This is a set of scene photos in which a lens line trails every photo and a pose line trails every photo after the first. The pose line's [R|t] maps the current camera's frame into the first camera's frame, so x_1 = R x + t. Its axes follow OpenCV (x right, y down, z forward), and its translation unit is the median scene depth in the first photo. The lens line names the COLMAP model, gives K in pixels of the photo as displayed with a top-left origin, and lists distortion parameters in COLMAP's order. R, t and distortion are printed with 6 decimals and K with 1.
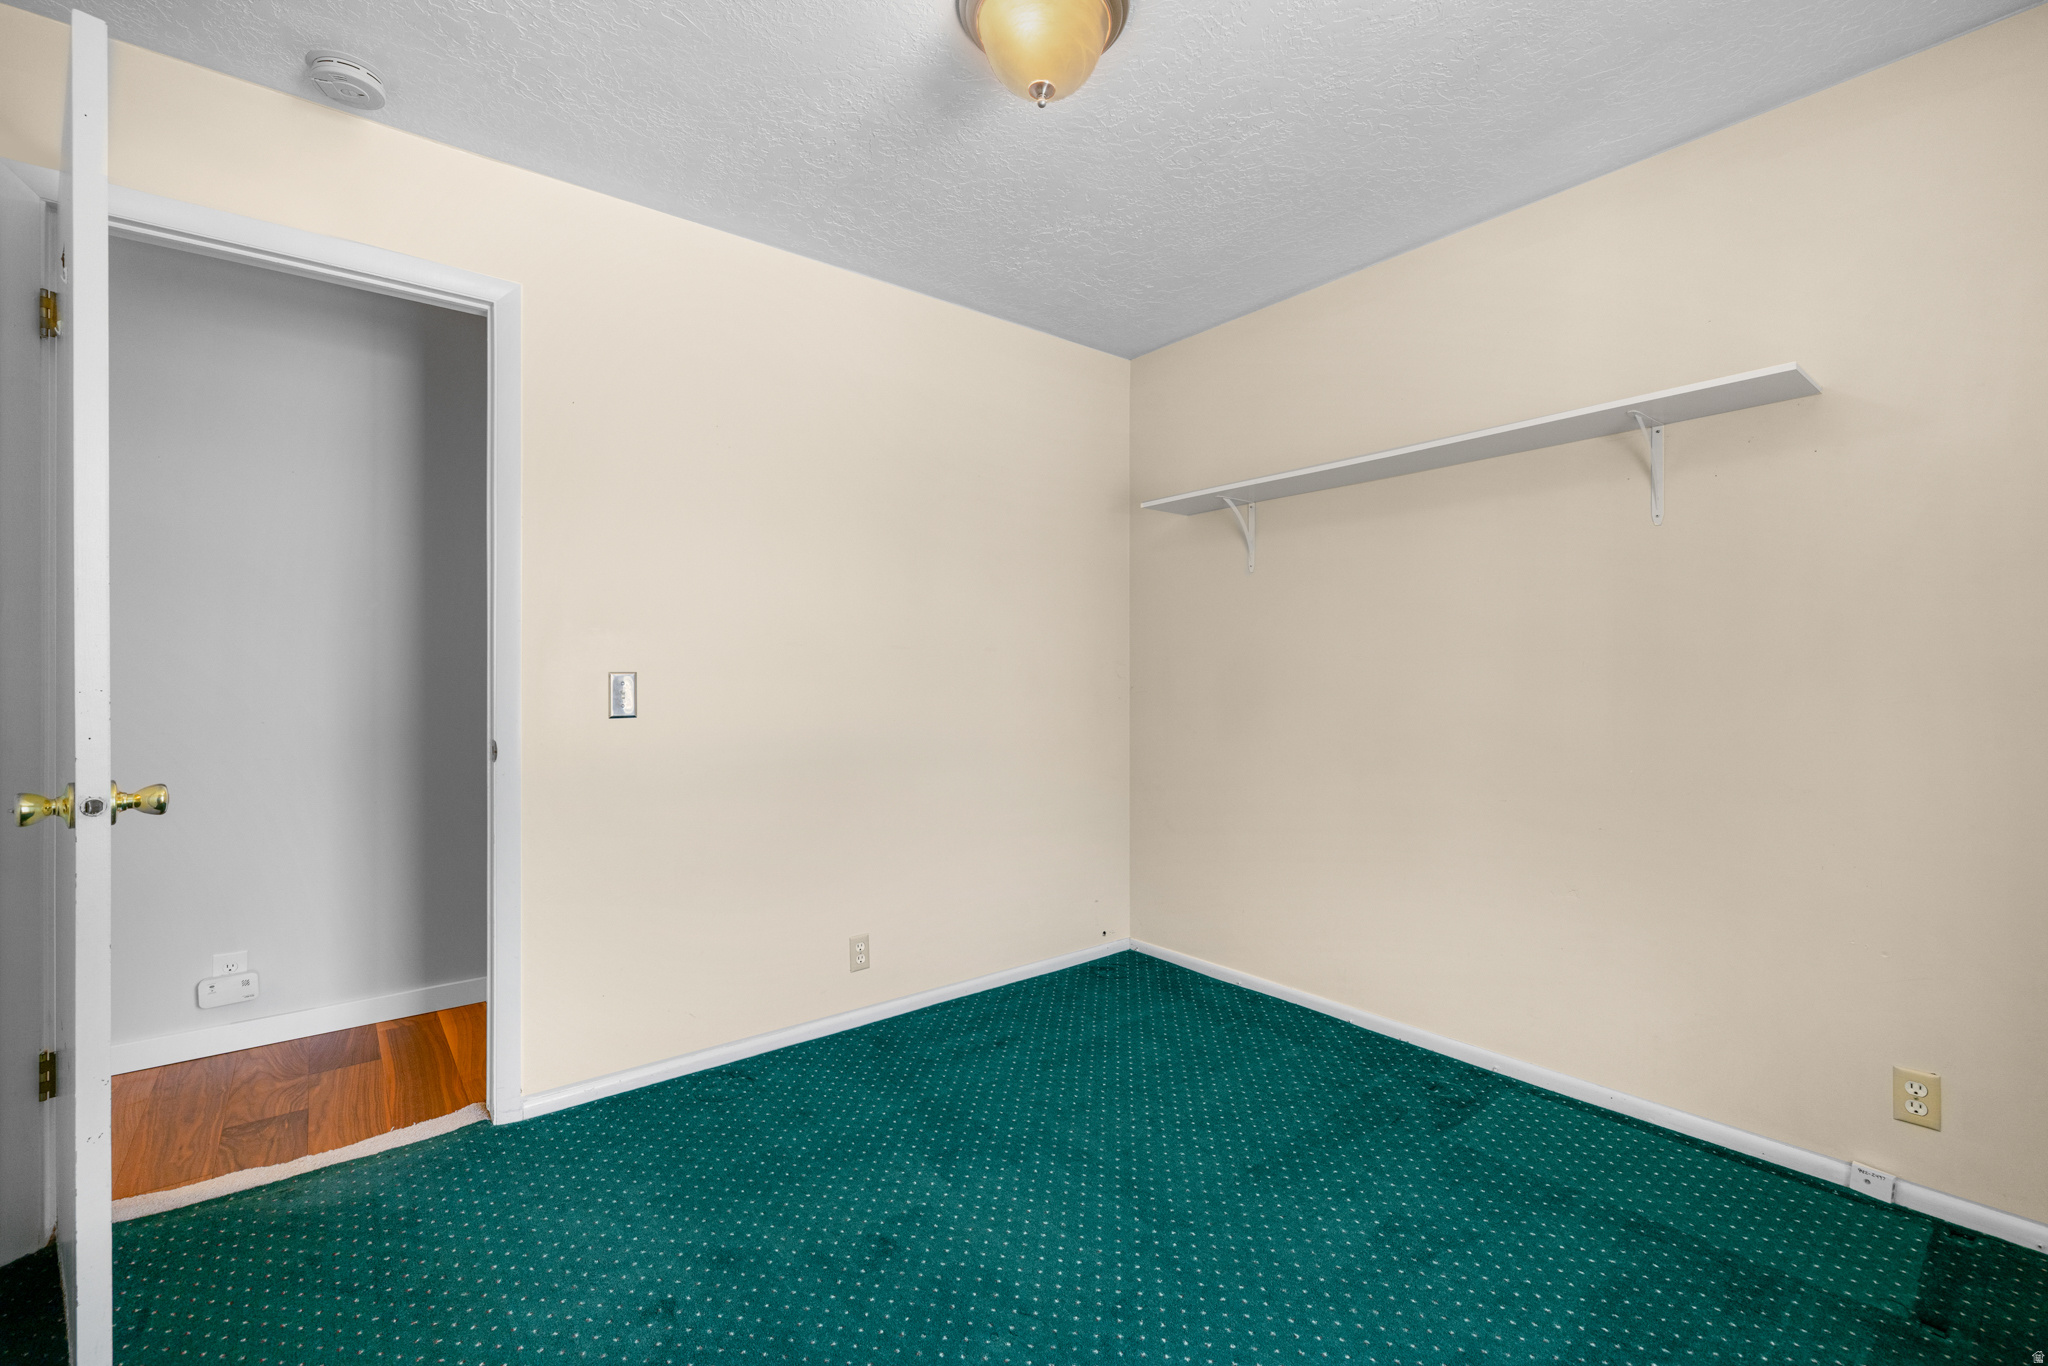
lens RADIAL K [[879.0, 0, 1024.0], [0, 879.0, 683.0], [0, 0, 1]] dist [0.000821, 0.000154]
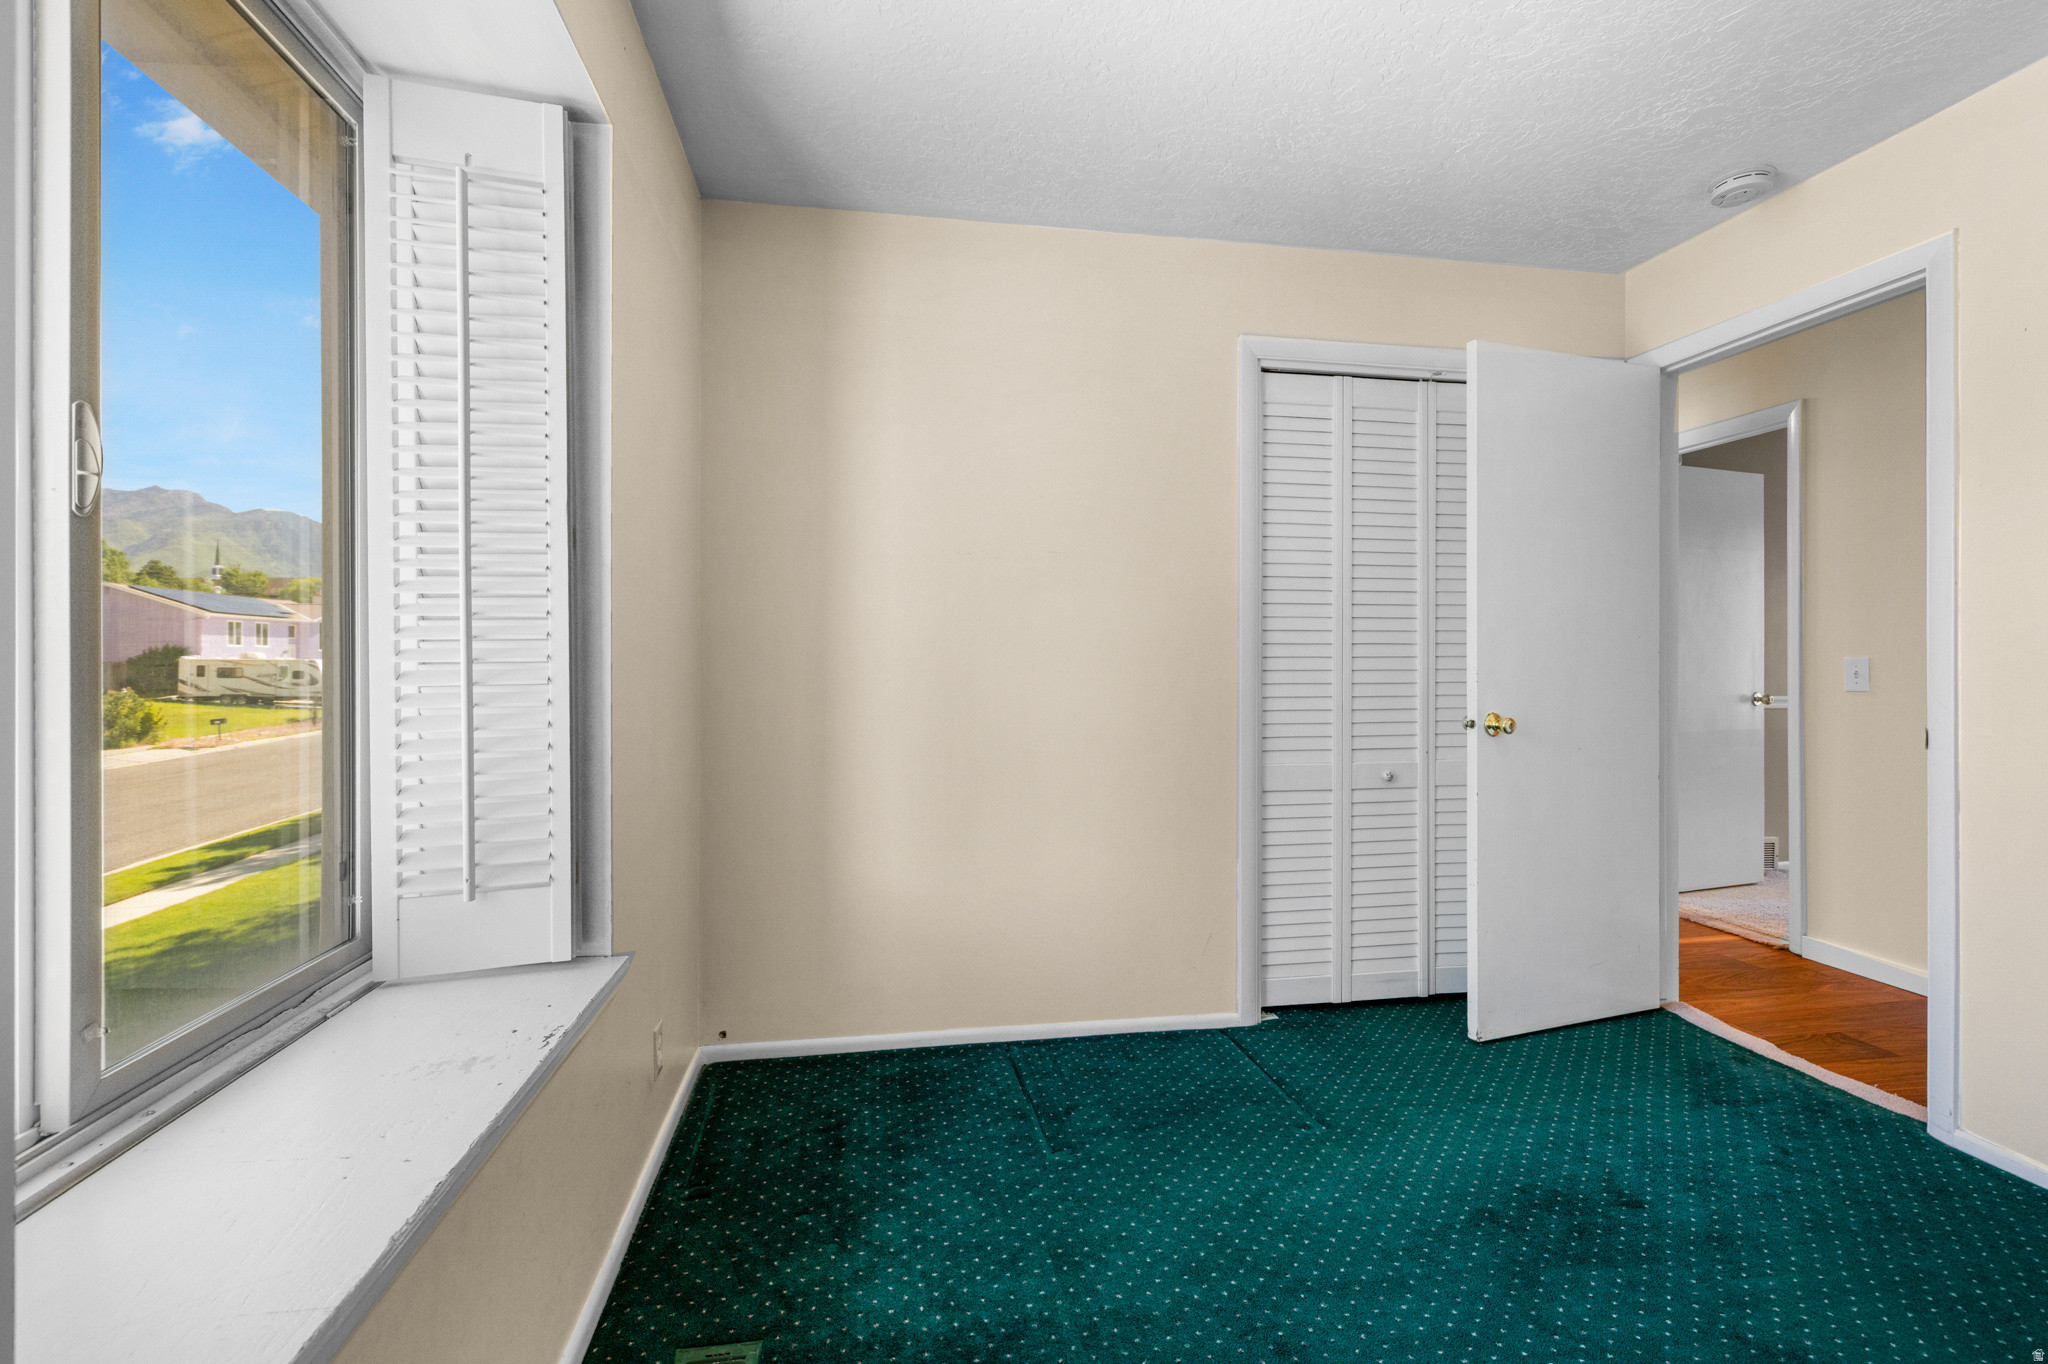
lens RADIAL K [[881.0, 0, 1023.0], [0, 881.0, 650.0], [0, 0, 1]] dist [-0.000028, -0.000028]
pose [[-0.492497, -0.007156, -0.870285, 0.747876], [-0.001797, 0.999972, -0.007205, -0.009371], [0.870312, -0.001984, -0.492496, 0.657102]]
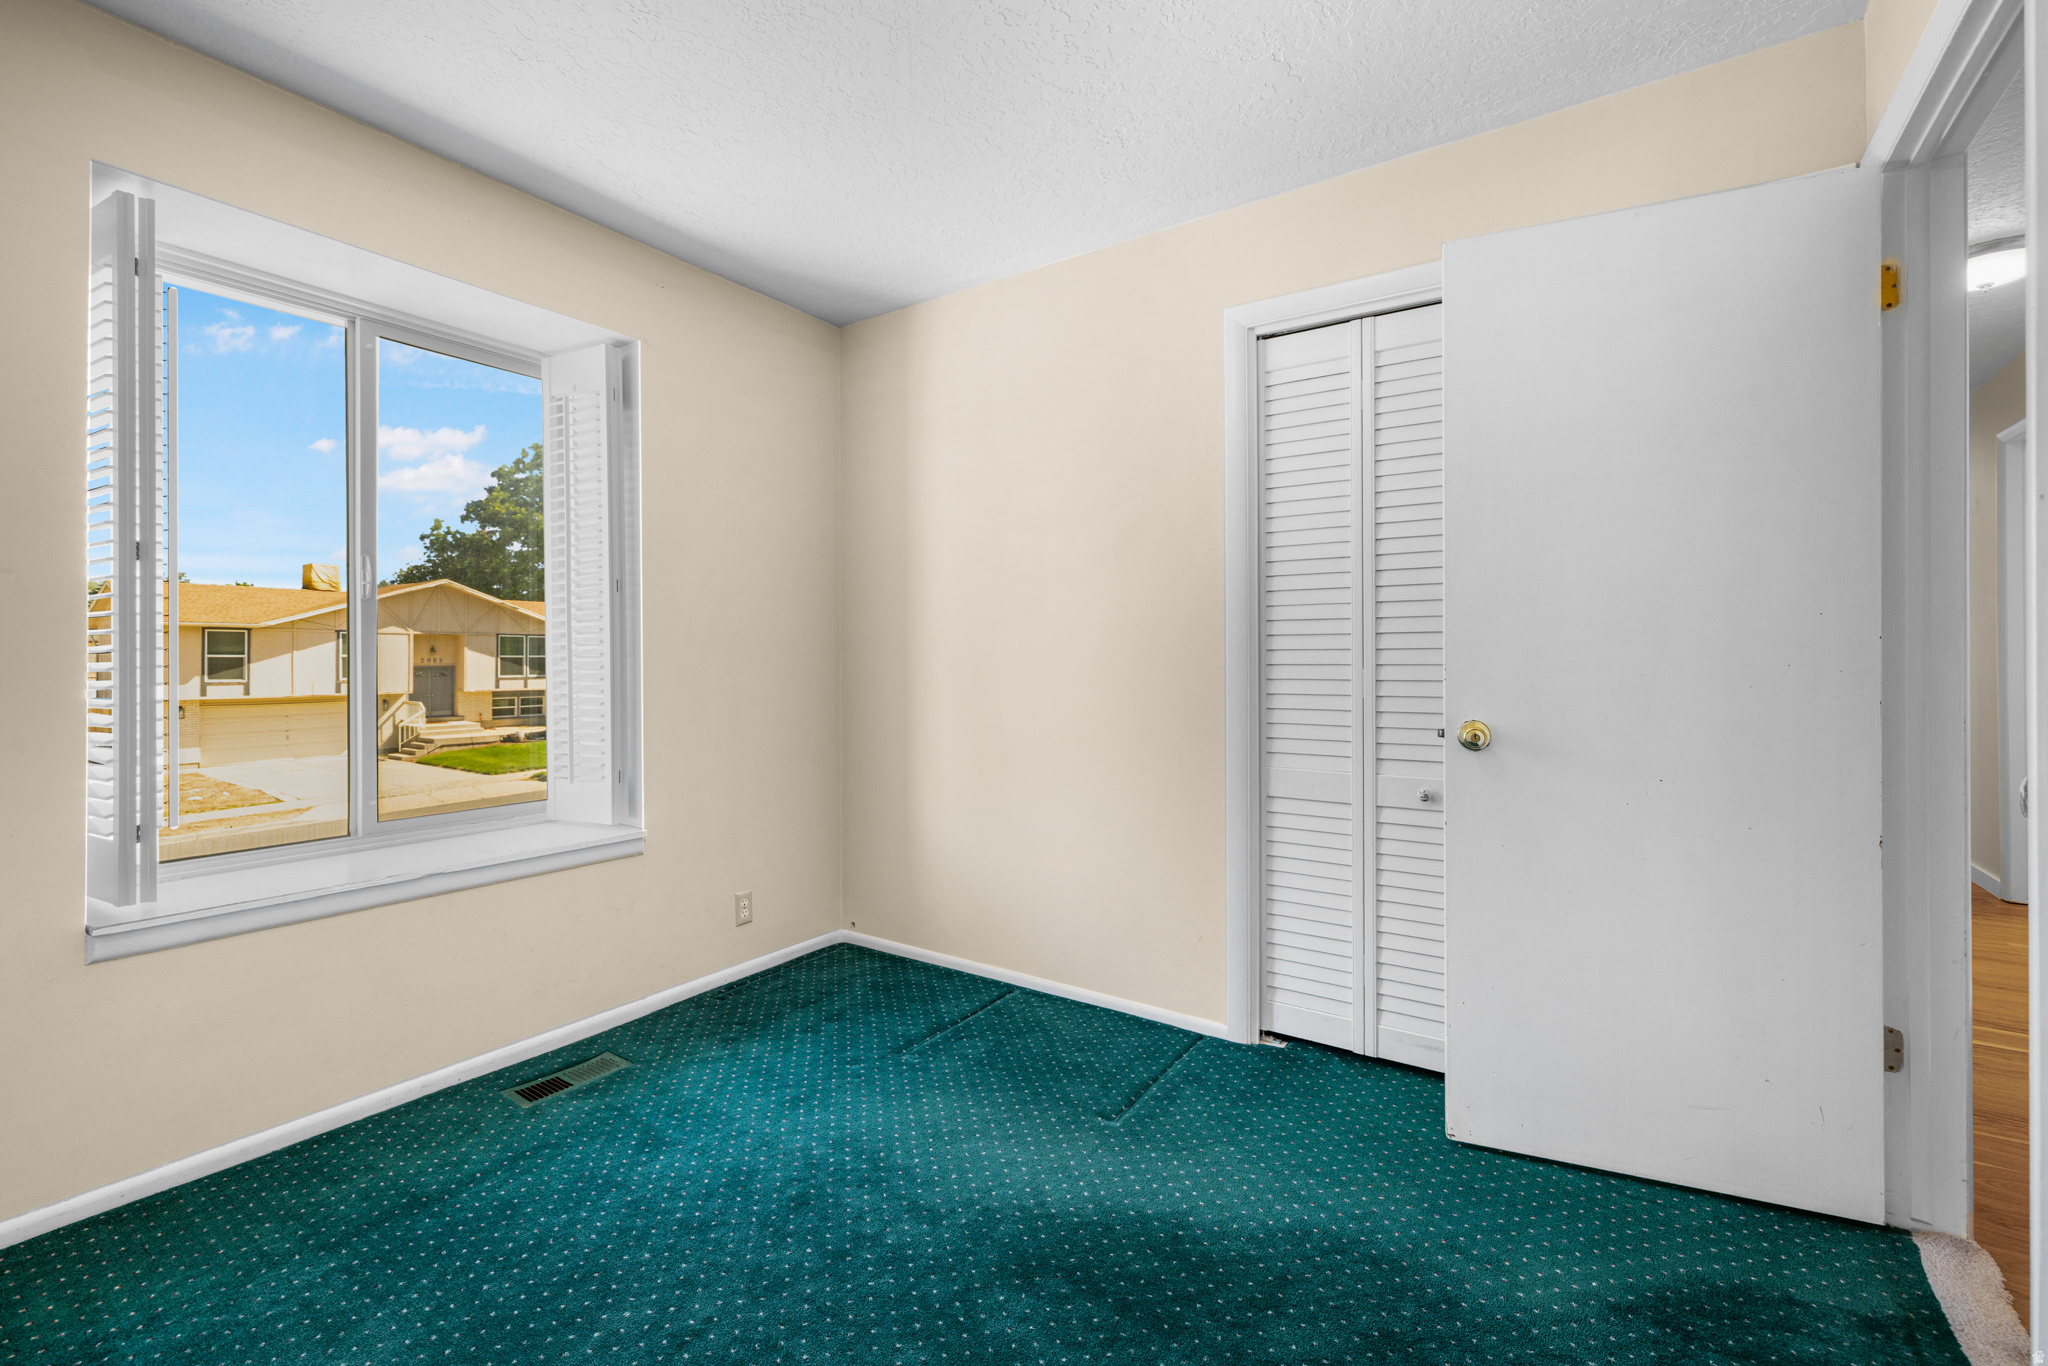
lens RADIAL K [[881.0, 0, 1023.0], [0, 881.0, 651.0], [0, 0, 1]] dist [-0.000028, -0.000028]
pose [[-0.957336, 0.004208, -0.288945, 0.127558], [0.005261, 0.999982, -0.002871, -0.006455], [0.288928, -0.004268, -0.957341, 1.344666]]
